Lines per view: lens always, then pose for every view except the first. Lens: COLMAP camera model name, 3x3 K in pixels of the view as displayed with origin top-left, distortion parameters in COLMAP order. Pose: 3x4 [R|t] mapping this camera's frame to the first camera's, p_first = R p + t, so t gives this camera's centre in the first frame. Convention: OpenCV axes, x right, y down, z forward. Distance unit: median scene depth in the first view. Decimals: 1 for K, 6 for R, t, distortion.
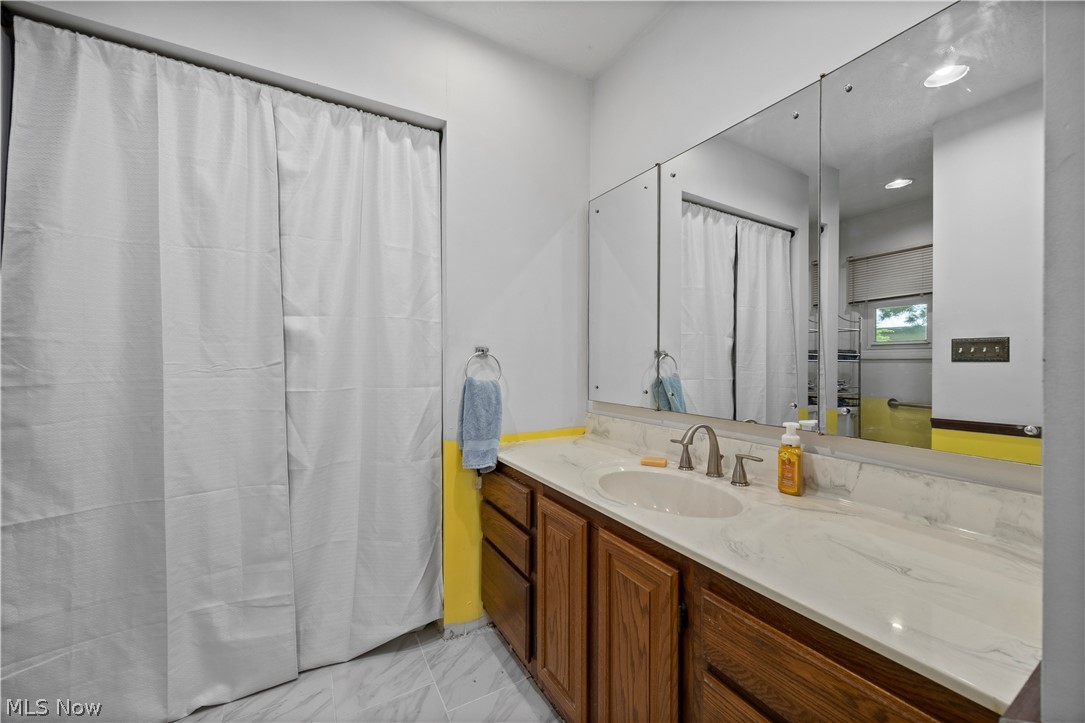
lens RADIAL K [[416.9, 0, 550.3], [0, 416.9, 362.7], [0, 0, 1]] dist [-0.003034, 0.000017]
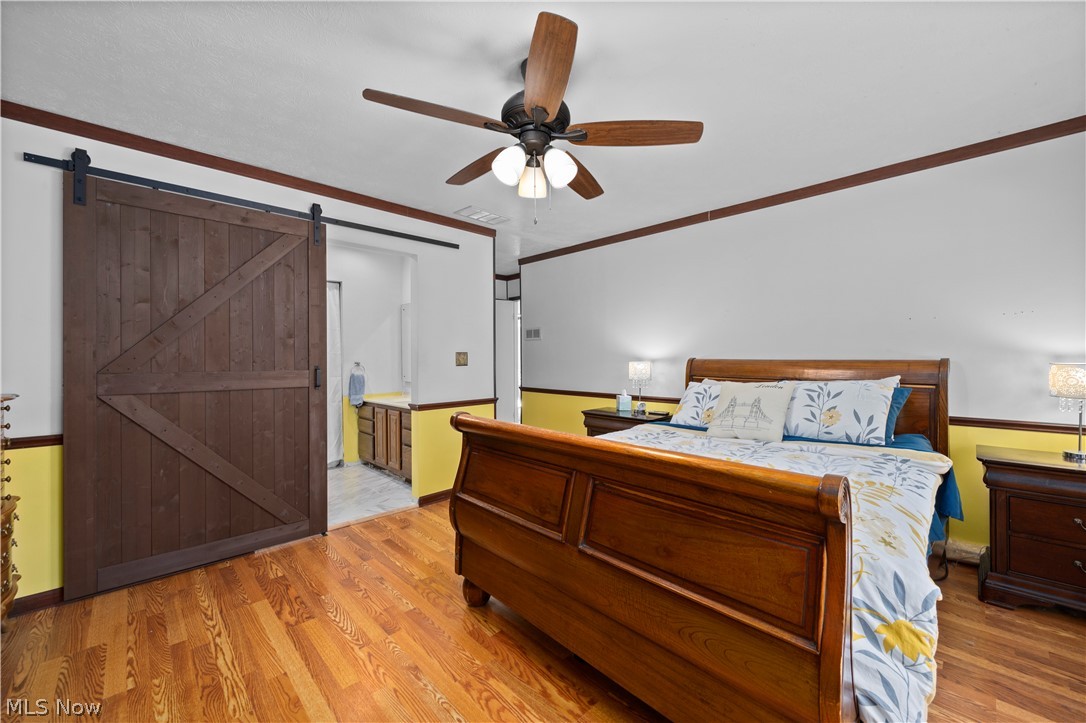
lens RADIAL K [[417.3, 0, 541.0], [0, 417.3, 359.7], [0, 0, 1]] dist [-0.003034, 0.000017]
pose [[0.972063, -0.013732, 0.234319, 0.431901], [0.013334, 0.999906, 0.003283, -0.055156], [-0.234342, -0.000067, 0.972154, -2.284917]]
